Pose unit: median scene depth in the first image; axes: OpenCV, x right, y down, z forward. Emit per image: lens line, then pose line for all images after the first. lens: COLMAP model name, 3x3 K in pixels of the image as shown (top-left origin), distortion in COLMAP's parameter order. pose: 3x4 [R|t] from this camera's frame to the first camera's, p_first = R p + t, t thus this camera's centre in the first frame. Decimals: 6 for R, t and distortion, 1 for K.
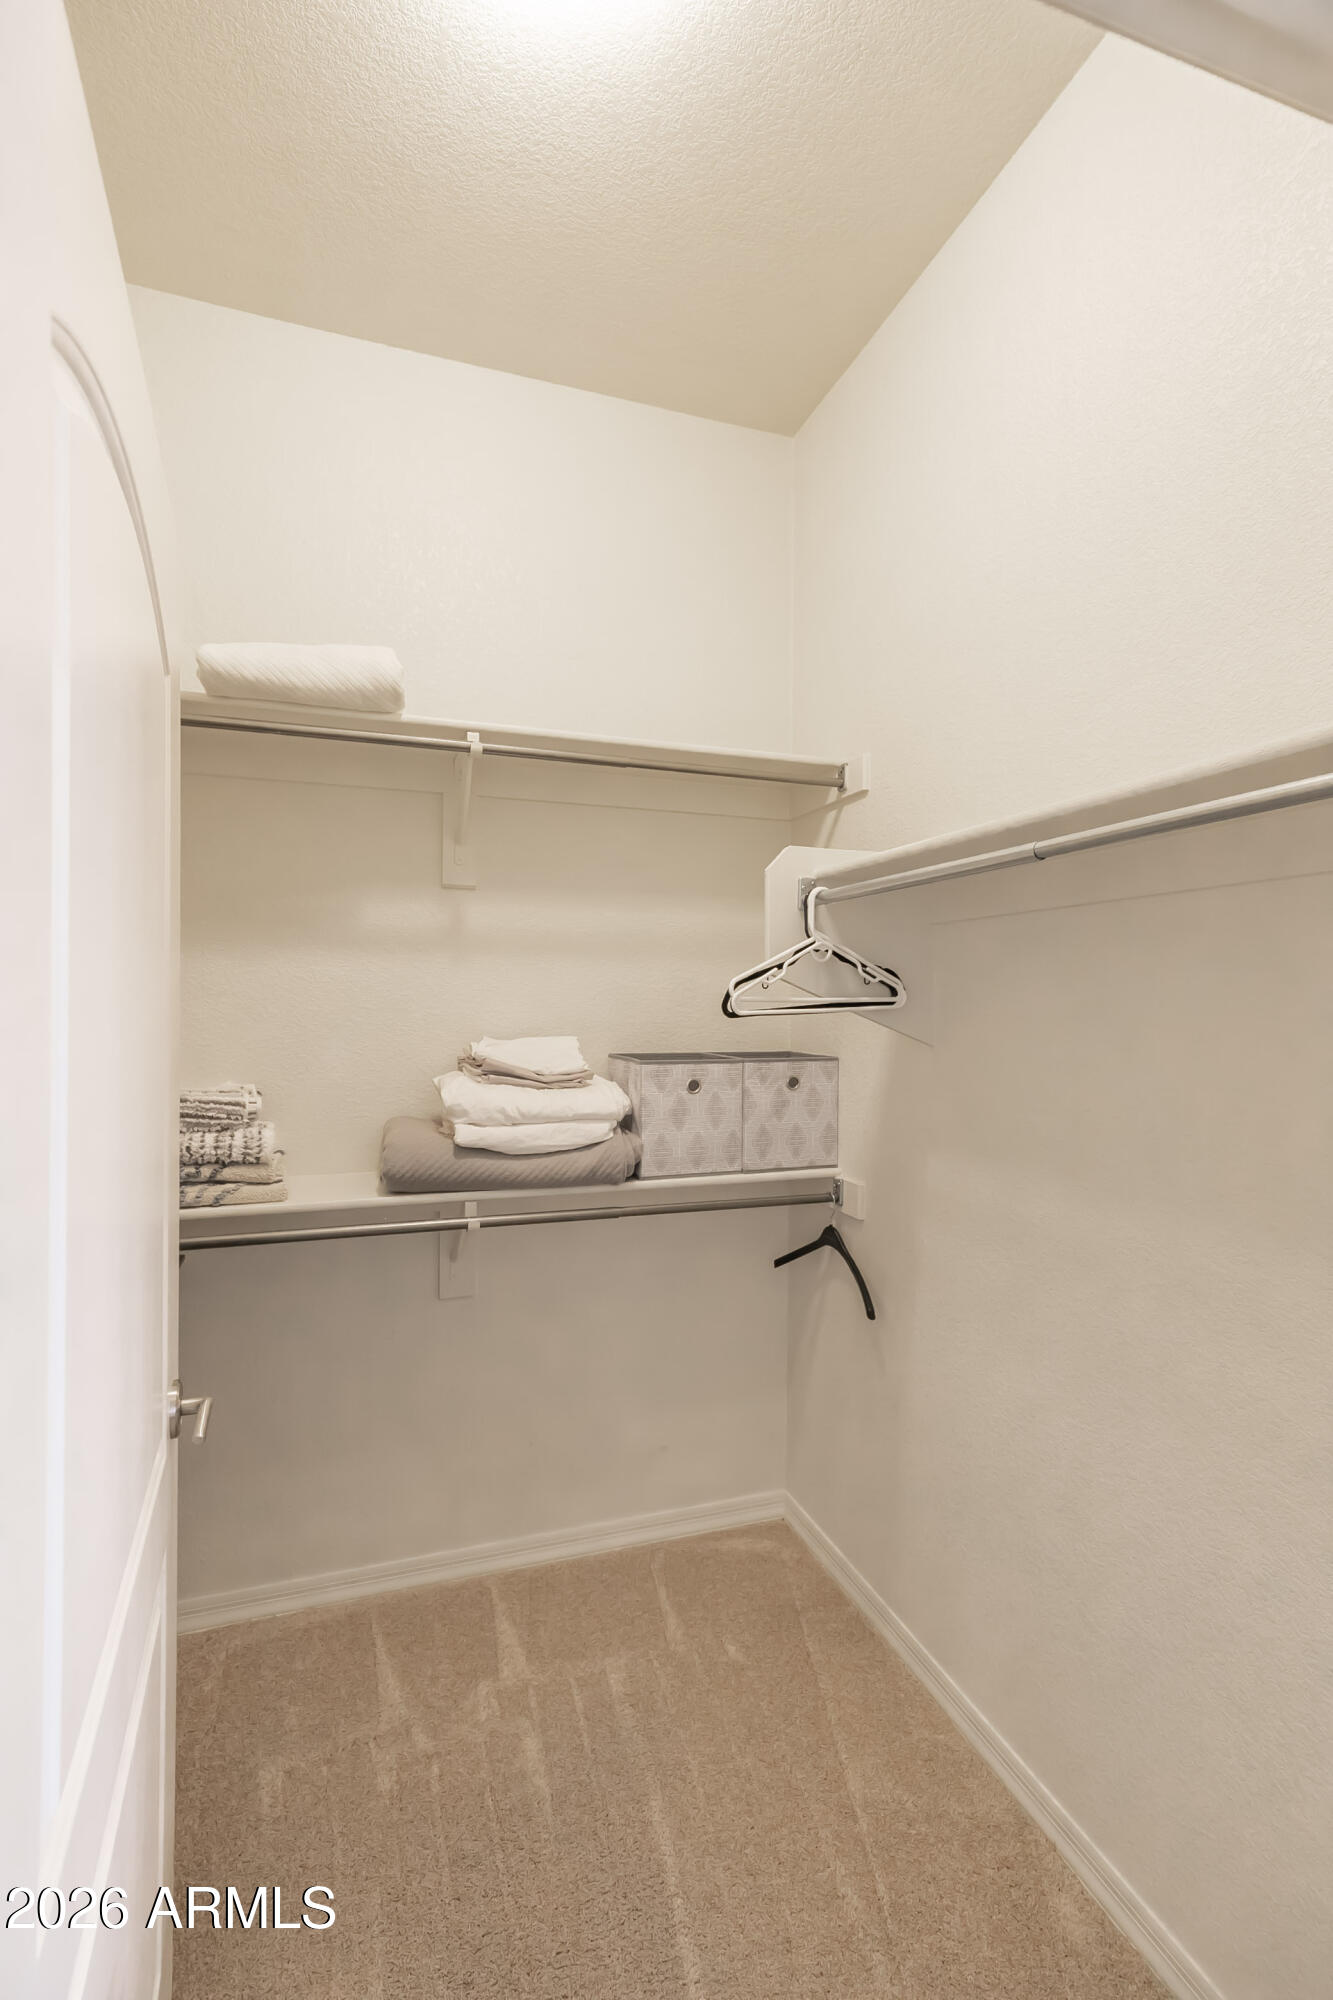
lens RADIAL K [[903.4, 0, 668.1], [0, 903.4, 989.8], [0, 0, 1]] dist [0.016666, 0.002086]
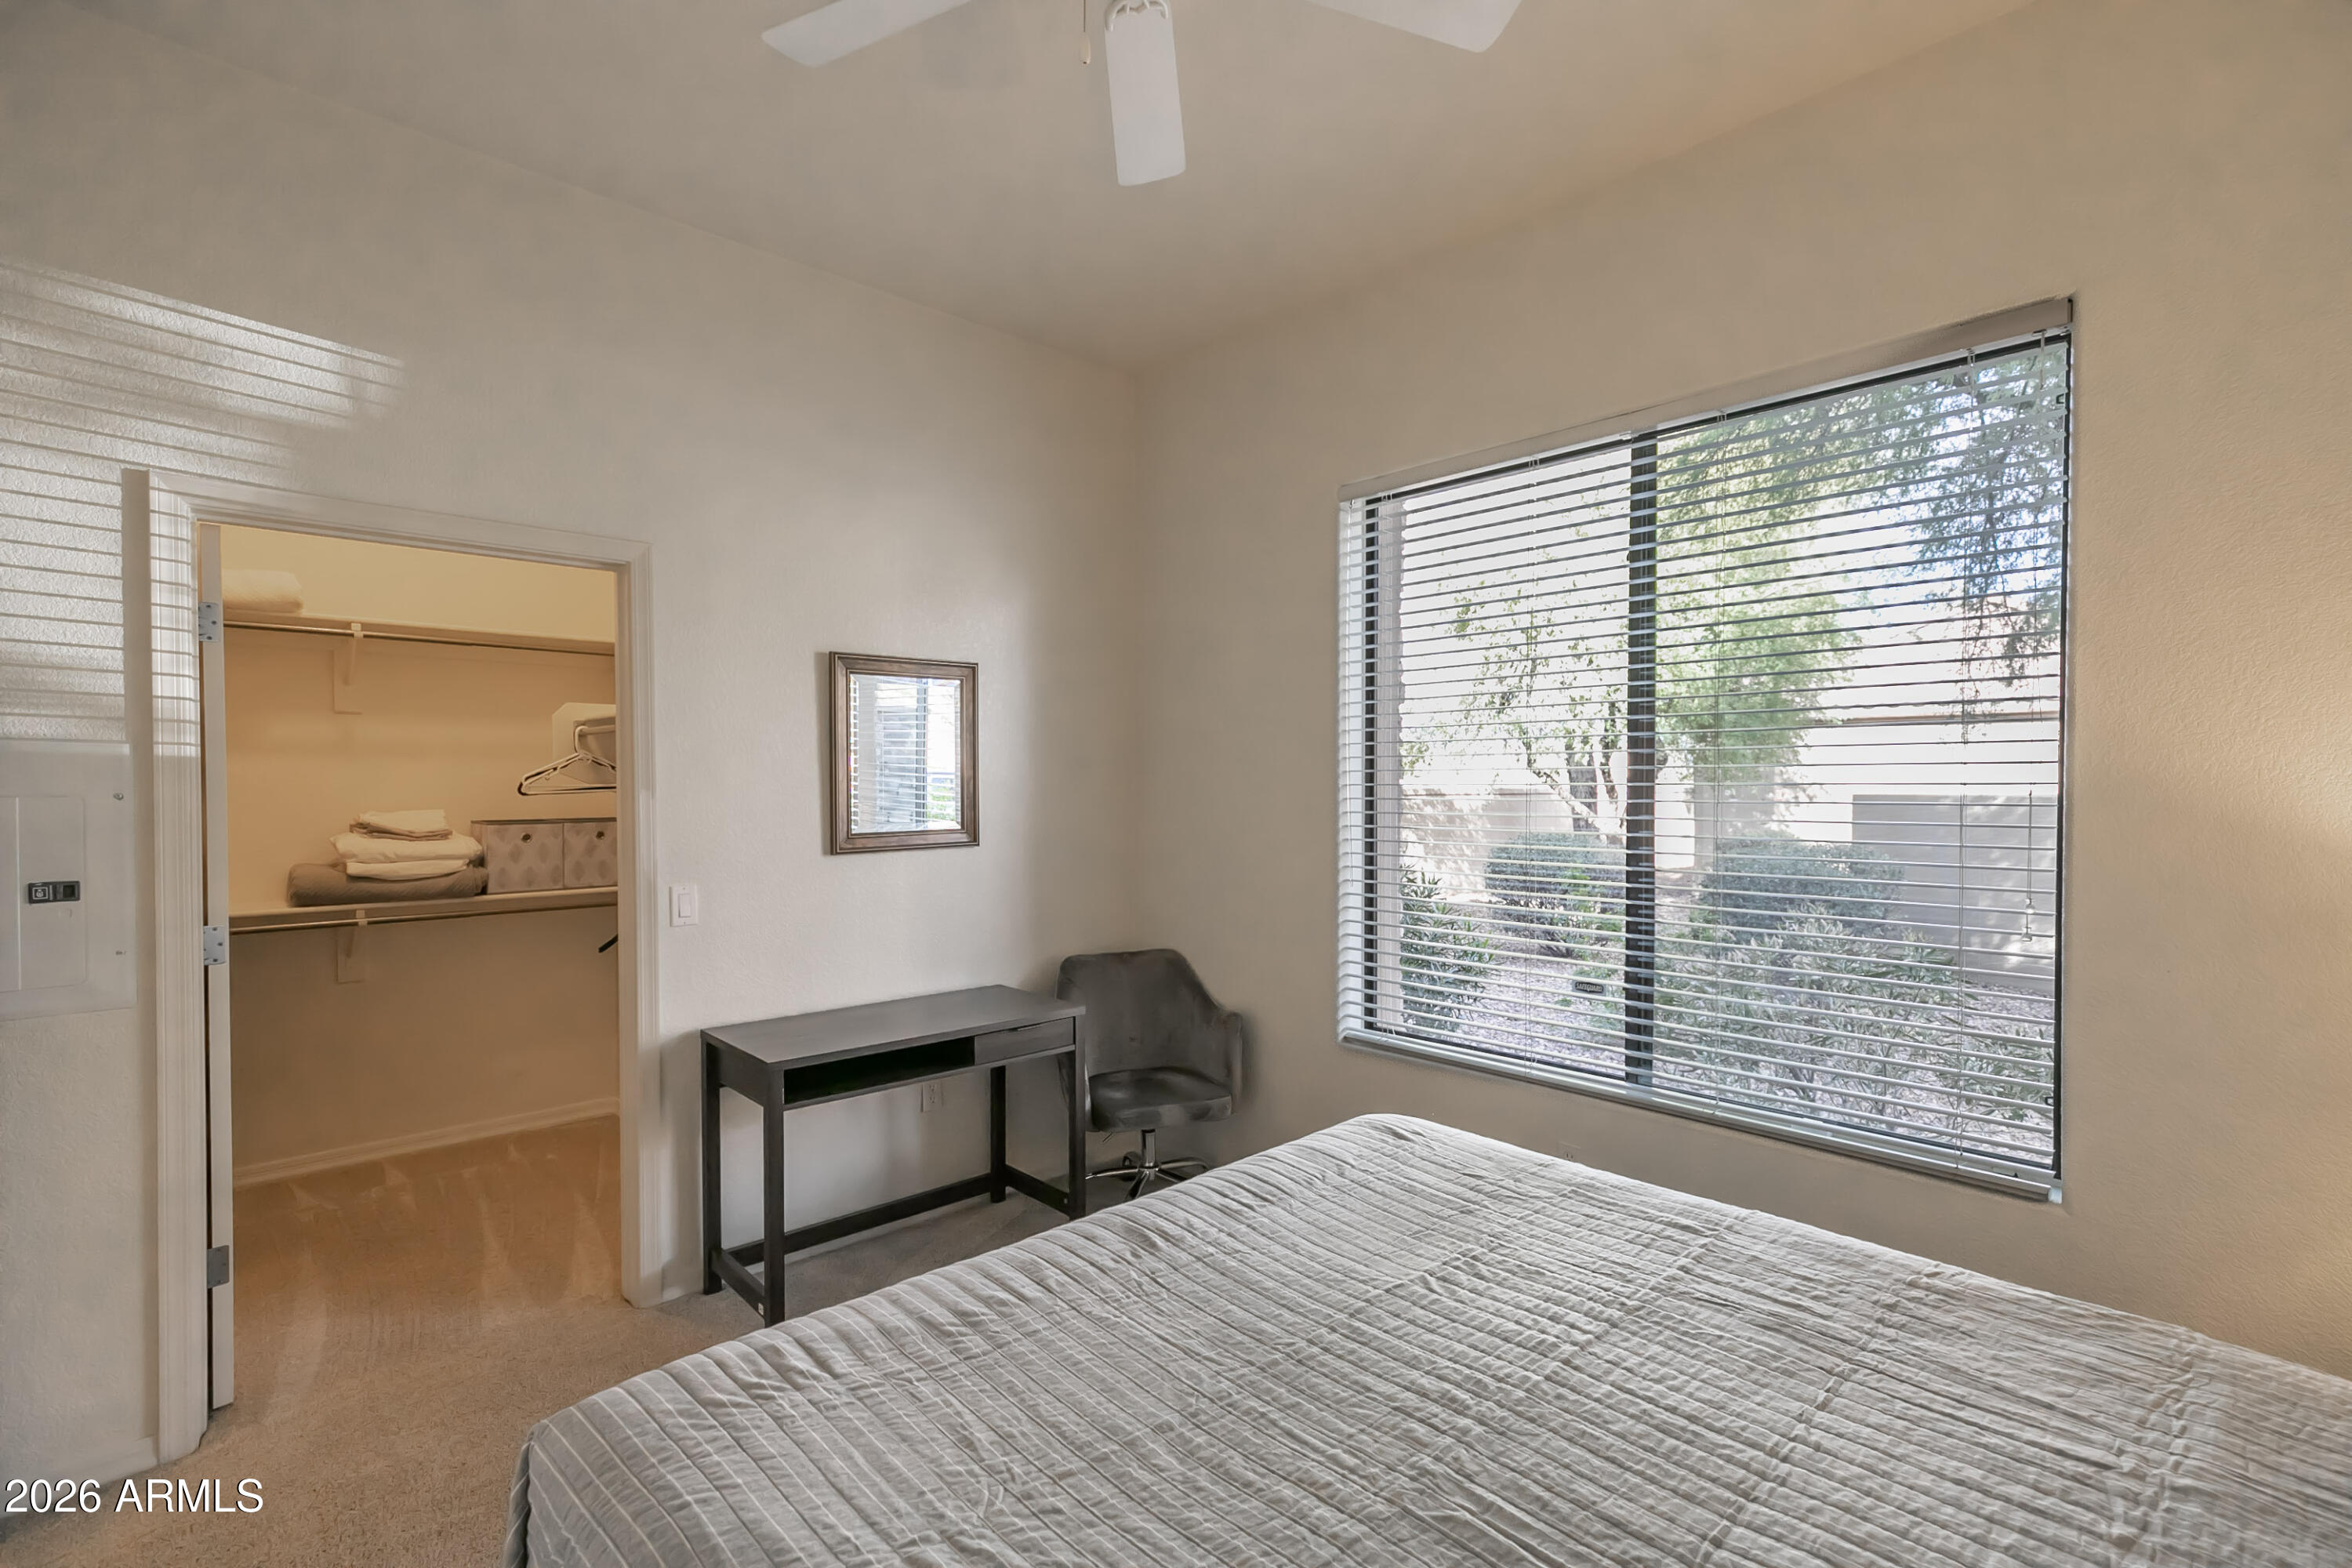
lens RADIAL K [[1062.4, 0, 1180.9], [0, 1062.4, 798.7], [0, 0, 1]] dist [0.016666, 0.002086]
pose [[0.913471, -0.011902, 0.406730, 0.338430], [0.003155, 0.999749, 0.022170, -0.005660], [-0.406892, -0.018968, 0.913279, -1.327806]]
